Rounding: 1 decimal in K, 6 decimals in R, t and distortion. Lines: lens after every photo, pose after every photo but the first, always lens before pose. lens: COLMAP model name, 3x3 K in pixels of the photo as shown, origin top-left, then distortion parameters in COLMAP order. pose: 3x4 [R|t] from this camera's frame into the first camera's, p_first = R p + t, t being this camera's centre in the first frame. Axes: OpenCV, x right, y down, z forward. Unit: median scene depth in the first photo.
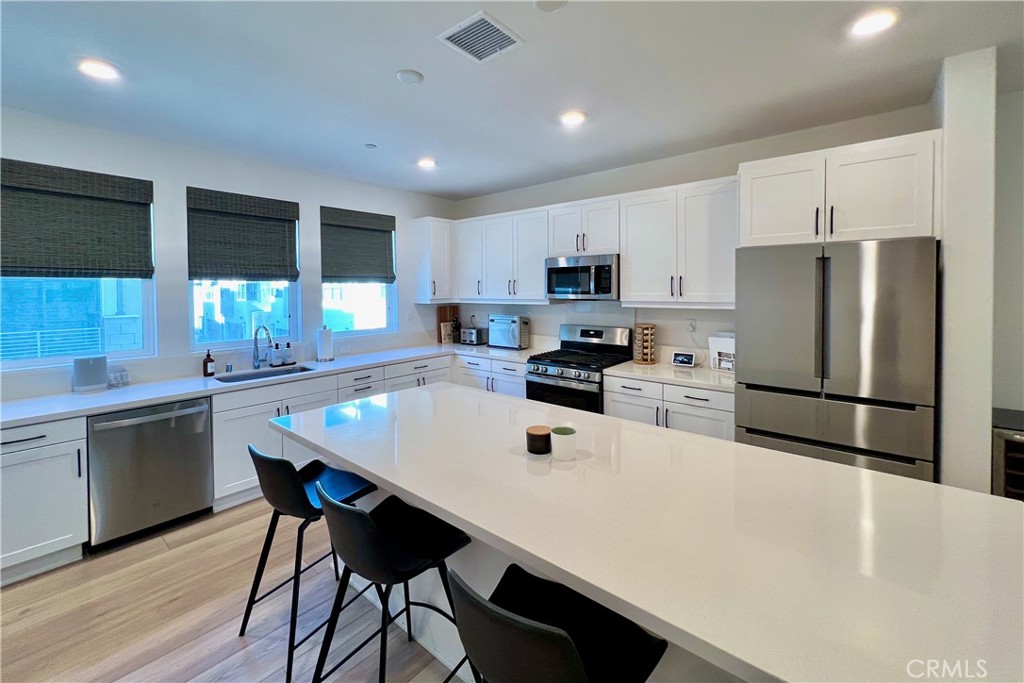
lens RADIAL K [[418.1, 0, 509.0], [0, 418.1, 296.2], [0, 0, 1]] dist [-0.000692, 0.000019]
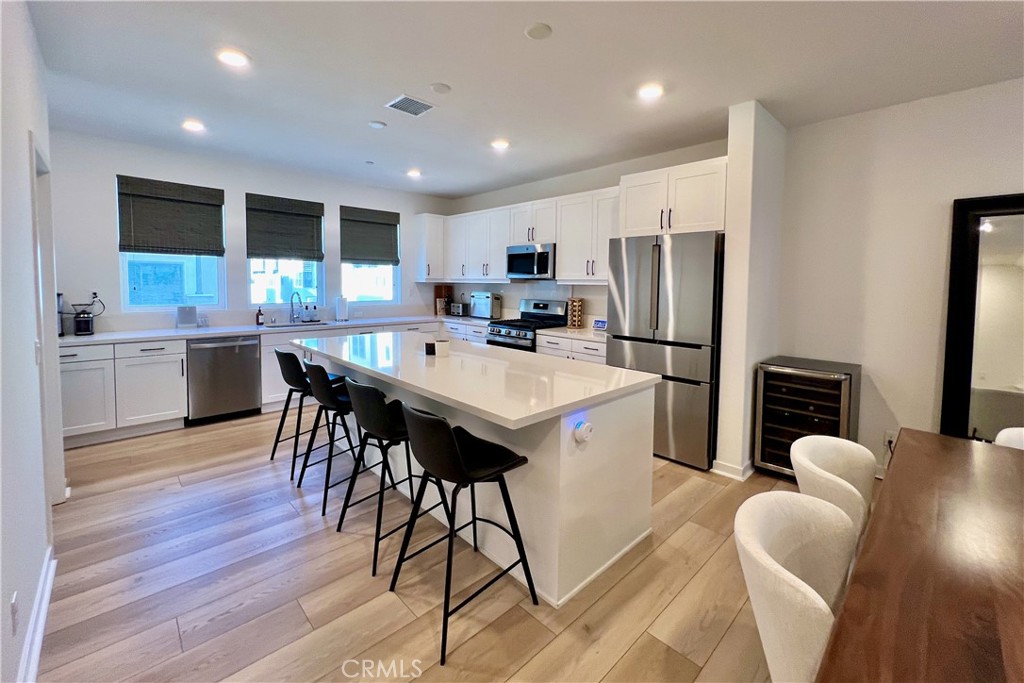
lens RADIAL K [[417.7, 0, 510.1], [0, 417.7, 303.8], [0, 0, 1]] dist [0.000010, 0.000051]
pose [[0.994224, 0.025020, -0.104373, 0.260783], [-0.021583, 0.999191, 0.033924, 0.045149], [0.105137, -0.031476, 0.993960, -0.306987]]
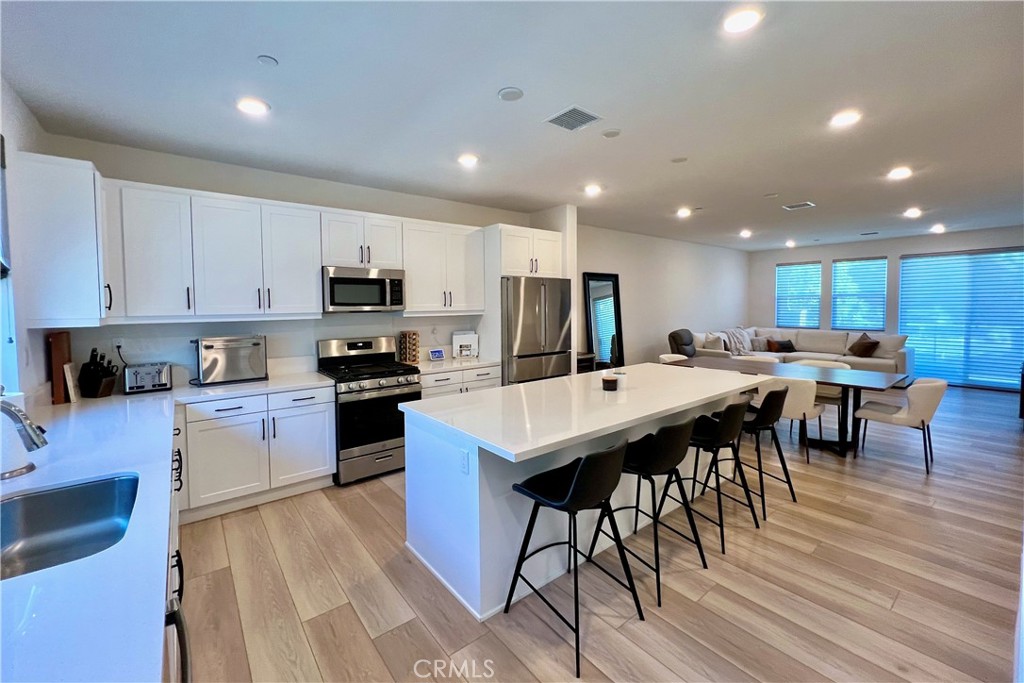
lens RADIAL K [[415.8, 0, 509.6], [0, 415.8, 320.6], [0, 0, 1]] dist [-0.000058, -0.000029]
pose [[0.194760, -0.032852, 0.980301, -0.784625], [0.024784, 0.999285, 0.028564, 0.010699], [-0.980538, 0.018733, 0.195435, 0.493562]]
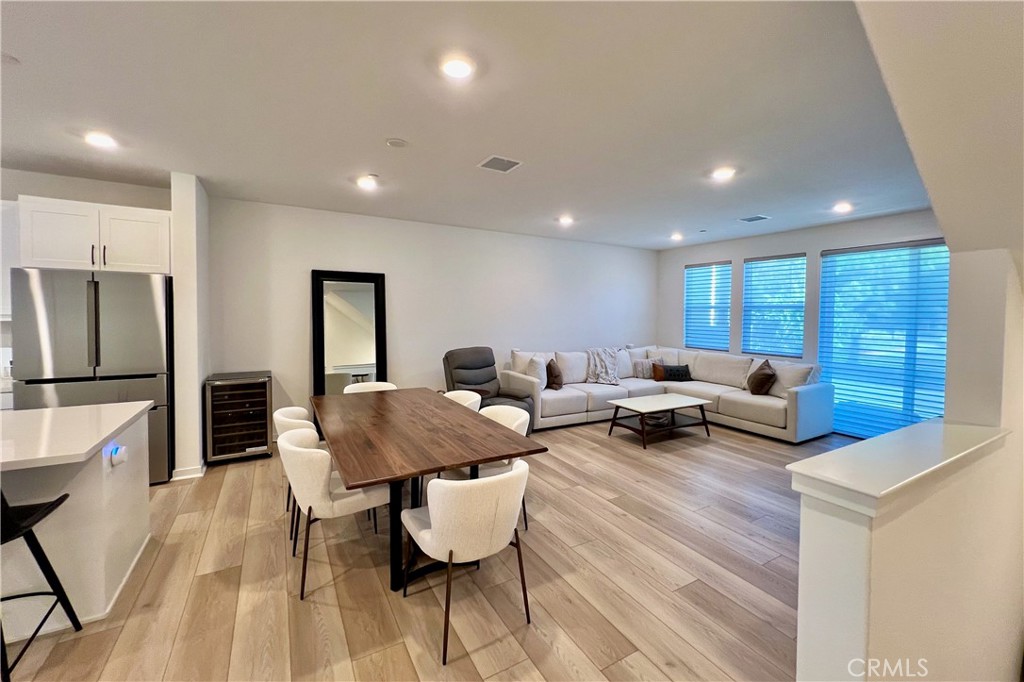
lens RADIAL K [[409.2, 0, 511.4], [0, 409.2, 324.1], [0, 0, 1]] dist [0.000144, -0.000028]
pose [[0.335406, -0.015744, 0.941942, -0.052611], [0.003263, 0.999874, 0.015550, 0.022844], [-0.942068, -0.002142, 0.335415, -0.512571]]
